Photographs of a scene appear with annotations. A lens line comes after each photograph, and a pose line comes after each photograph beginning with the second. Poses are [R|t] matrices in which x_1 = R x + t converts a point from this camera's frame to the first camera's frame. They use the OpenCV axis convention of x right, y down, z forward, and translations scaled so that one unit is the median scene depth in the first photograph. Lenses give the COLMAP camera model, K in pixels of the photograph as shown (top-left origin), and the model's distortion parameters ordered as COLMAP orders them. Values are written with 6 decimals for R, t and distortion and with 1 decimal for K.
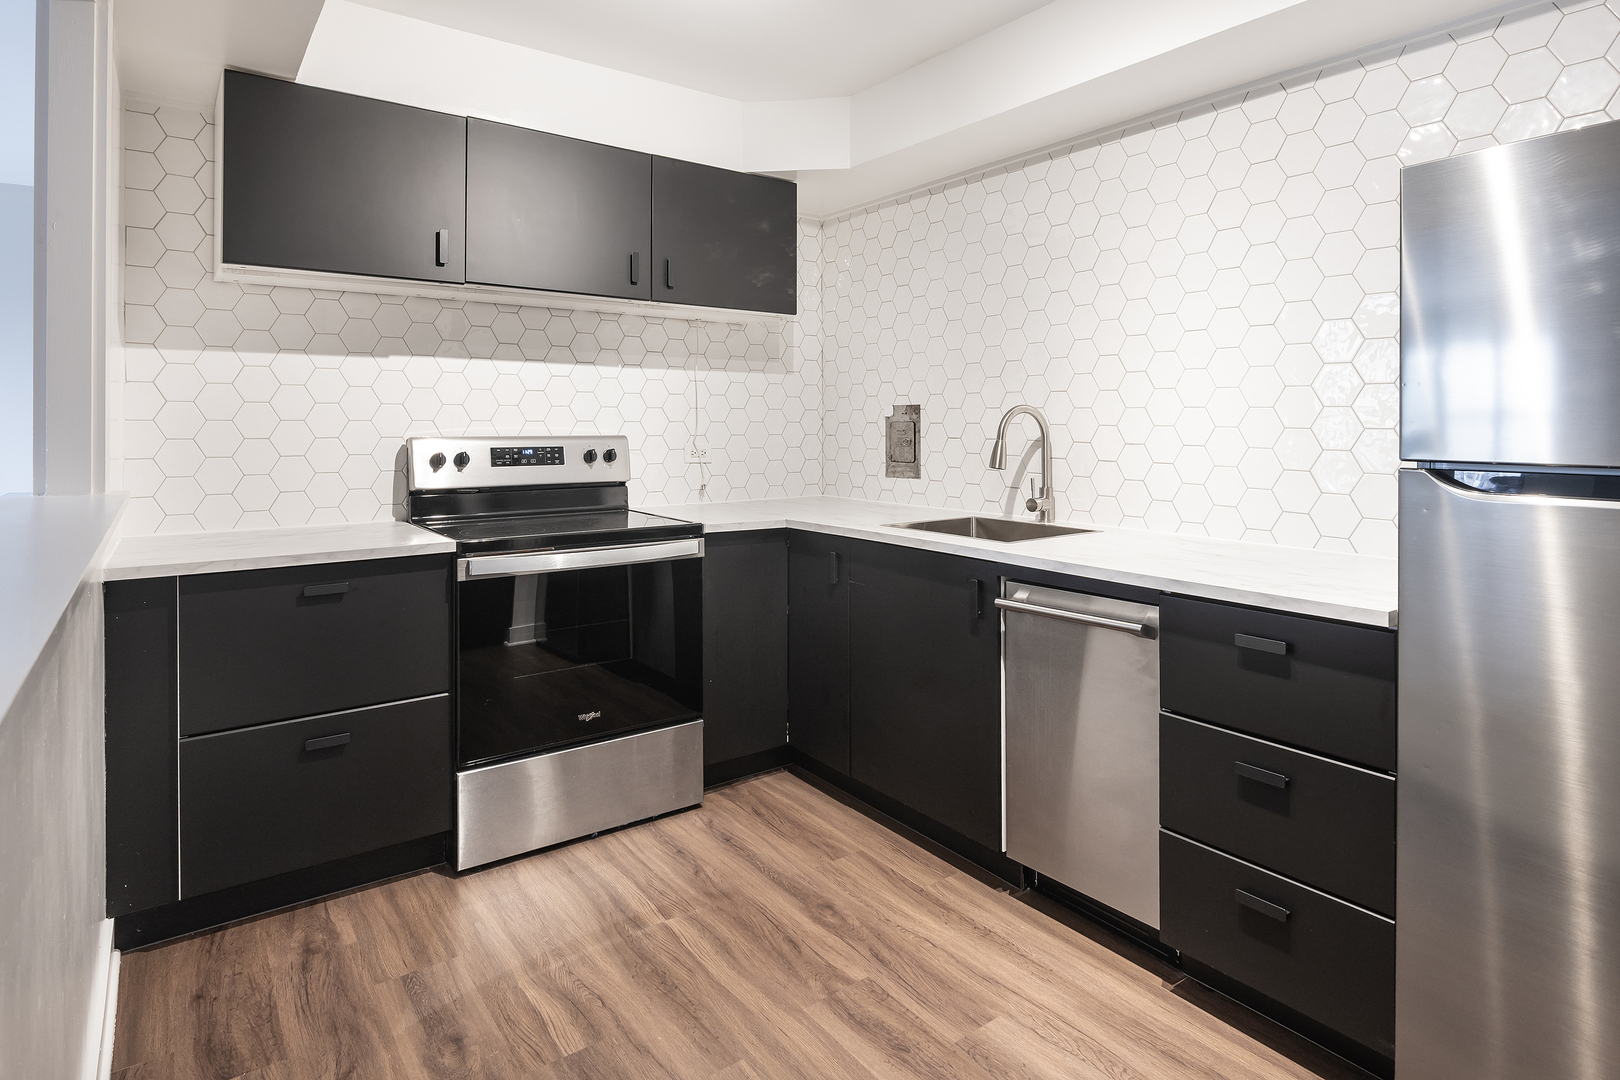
lens RADIAL K [[891.0, 0, 756.8], [0, 891.0, 417.6], [0, 0, 1]] dist [-0.000880, 0.000214]
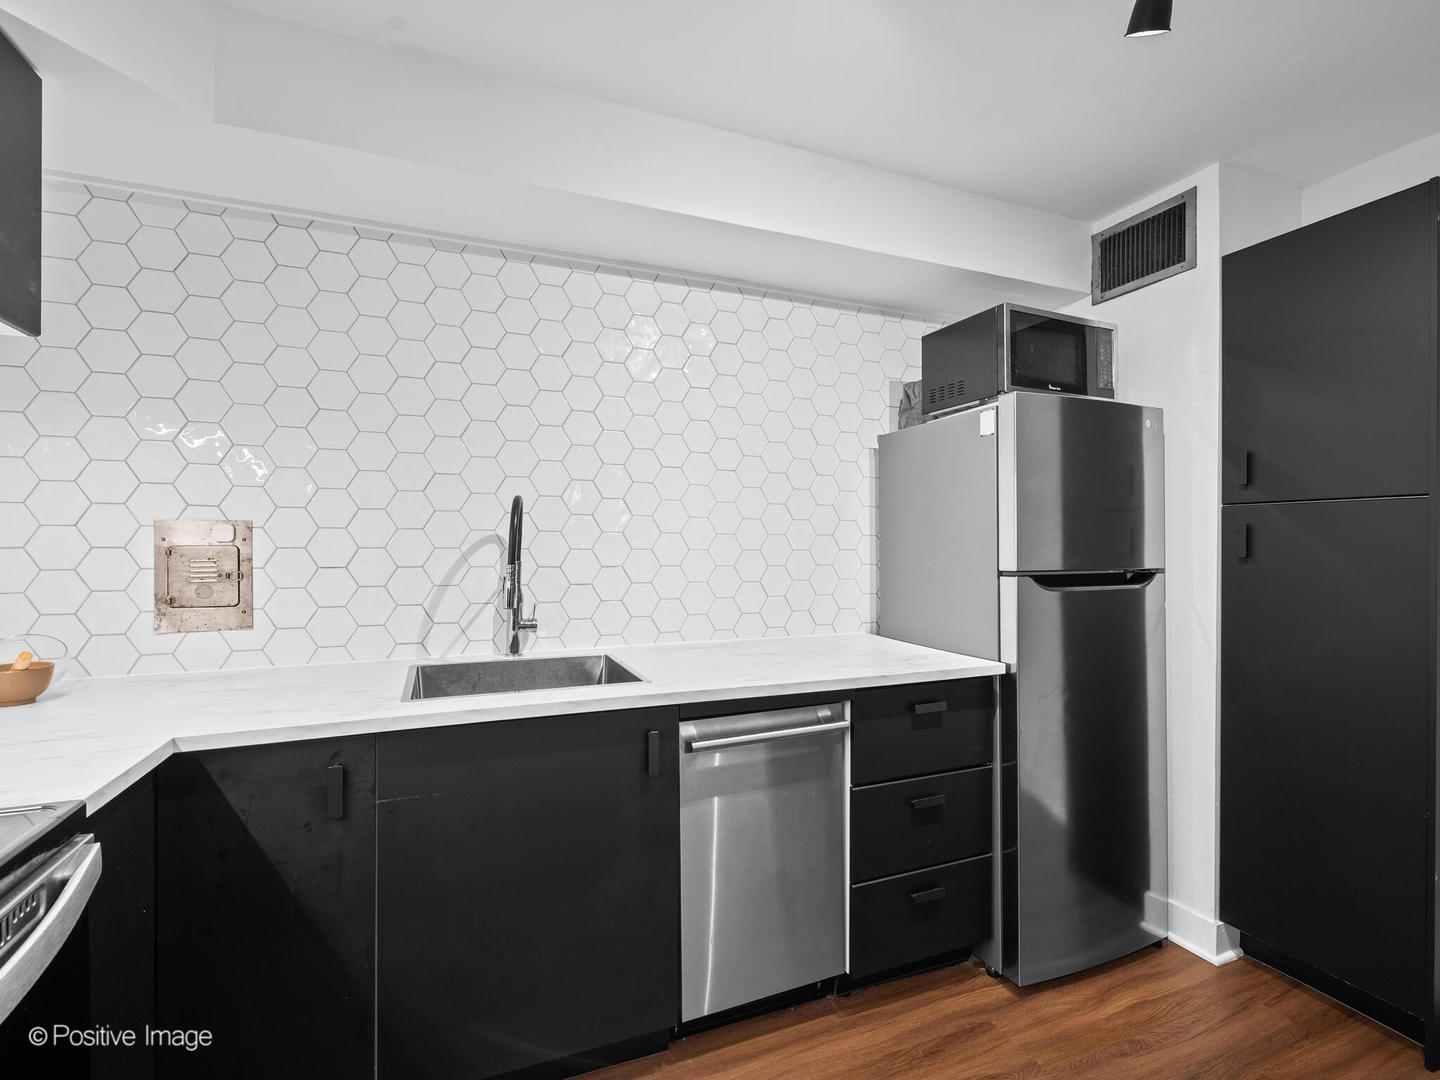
lens RADIAL K [[664.1, 0, 720.0], [0, 664.1, 540.0], [0, 0, 1]] dist [0.000098, 0.000013]
pose [[0.200484, 0.000488, 0.979697, -0.356566], [-0.007382, 0.999972, 0.001013, -0.004641], [-0.979669, -0.007435, 0.200482, 0.770692]]
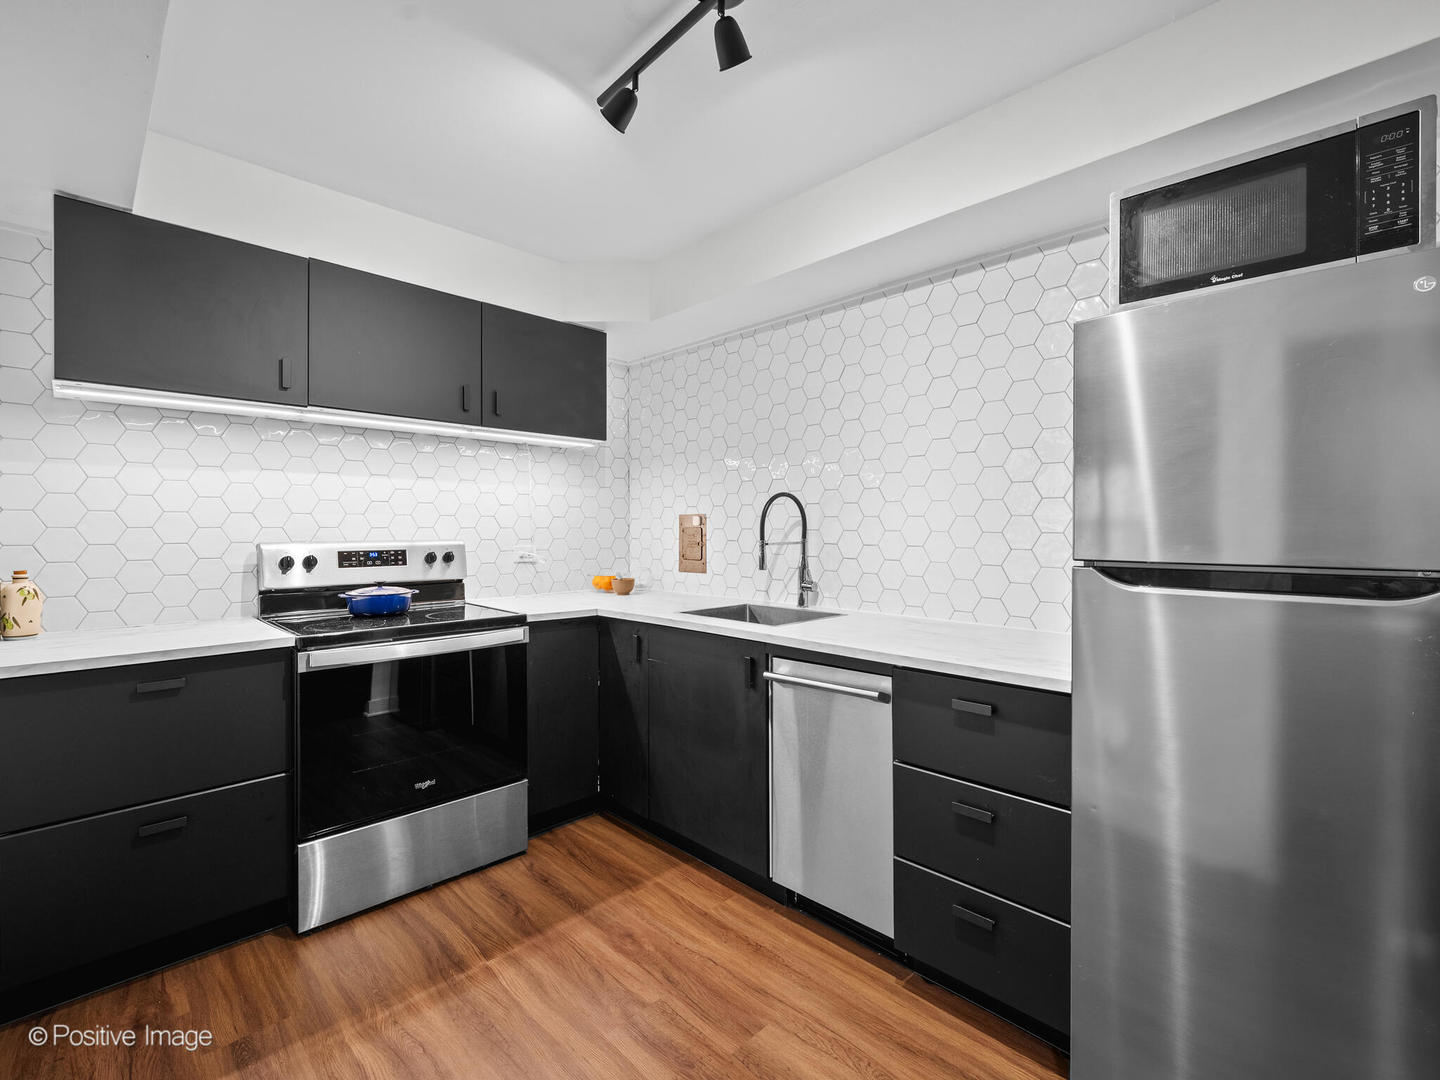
lens RADIAL K [[668.8, 0, 695.7], [0, 668.8, 526.7], [0, 0, 1]] dist [0.000484, 0.000060]
pose [[0.987156, -0.001561, 0.159754, 0.025218], [0.000994, 0.999993, 0.003628, -0.000901], [-0.159758, -0.003423, 0.987150, 0.098277]]
